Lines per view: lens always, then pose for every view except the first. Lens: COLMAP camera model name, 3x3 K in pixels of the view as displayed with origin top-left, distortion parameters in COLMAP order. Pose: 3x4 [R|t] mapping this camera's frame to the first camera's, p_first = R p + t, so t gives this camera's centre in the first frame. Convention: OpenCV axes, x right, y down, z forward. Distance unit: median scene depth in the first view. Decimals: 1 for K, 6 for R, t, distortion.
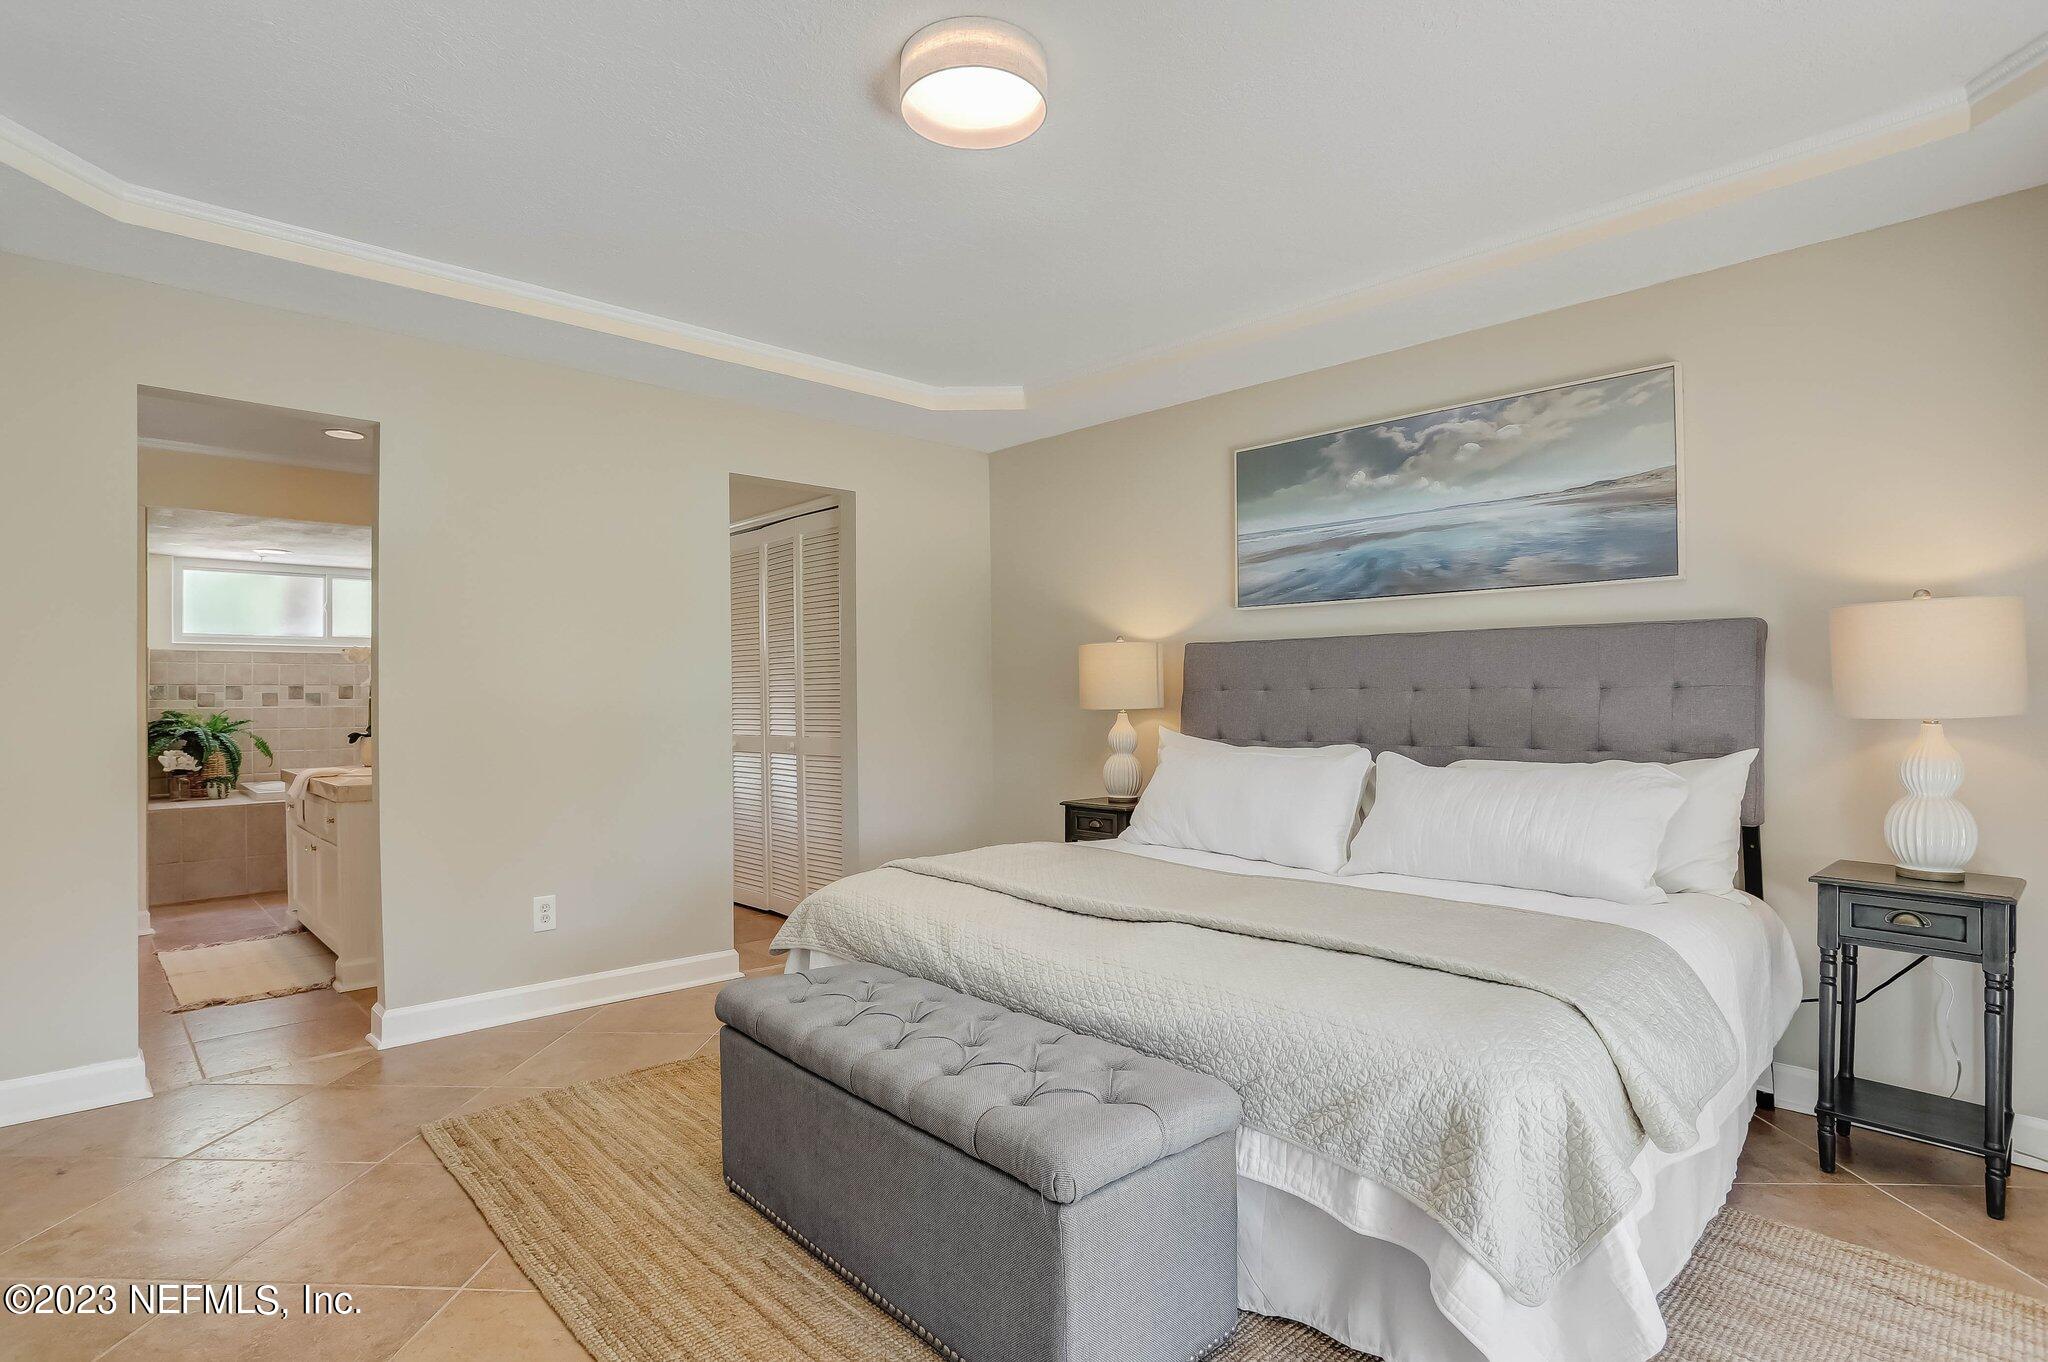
lens RADIAL K [[1030.9, 0, 1002.0], [0, 1030.9, 709.5], [0, 0, 1]] dist [-0.064049, 0.033798]
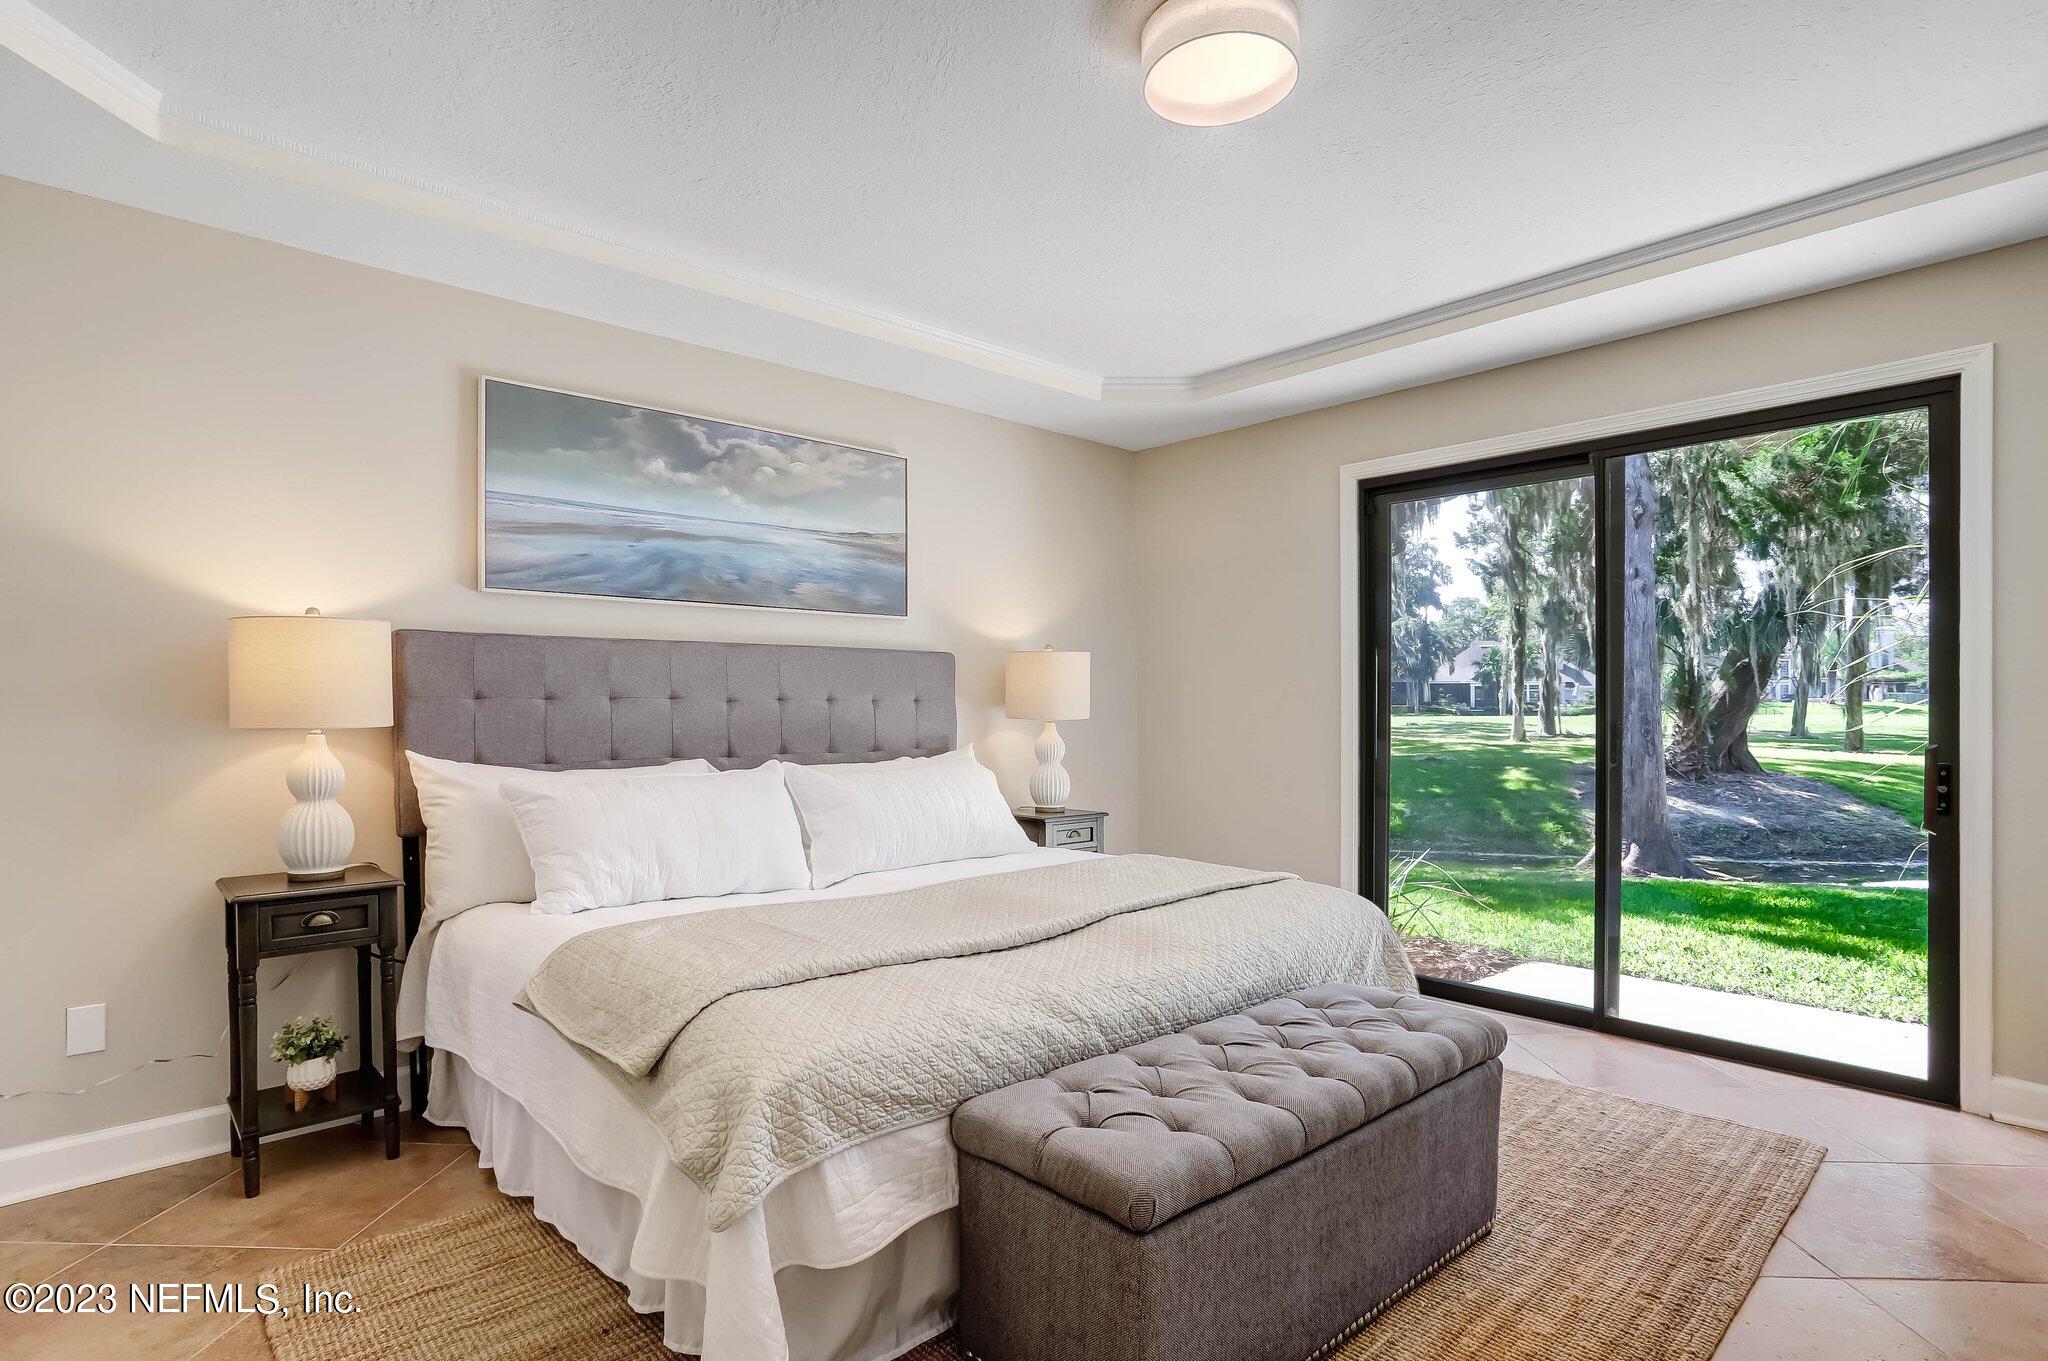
lens RADIAL K [[1029.9, 0, 1010.7], [0, 1029.9, 723.3], [0, 0, 1]] dist [-0.061852, 0.026083]
pose [[0.023989, -0.007949, 0.999681, -0.584706], [0.016227, 0.999840, 0.007561, -0.000371], [-0.999581, 0.016041, 0.024114, 0.711723]]
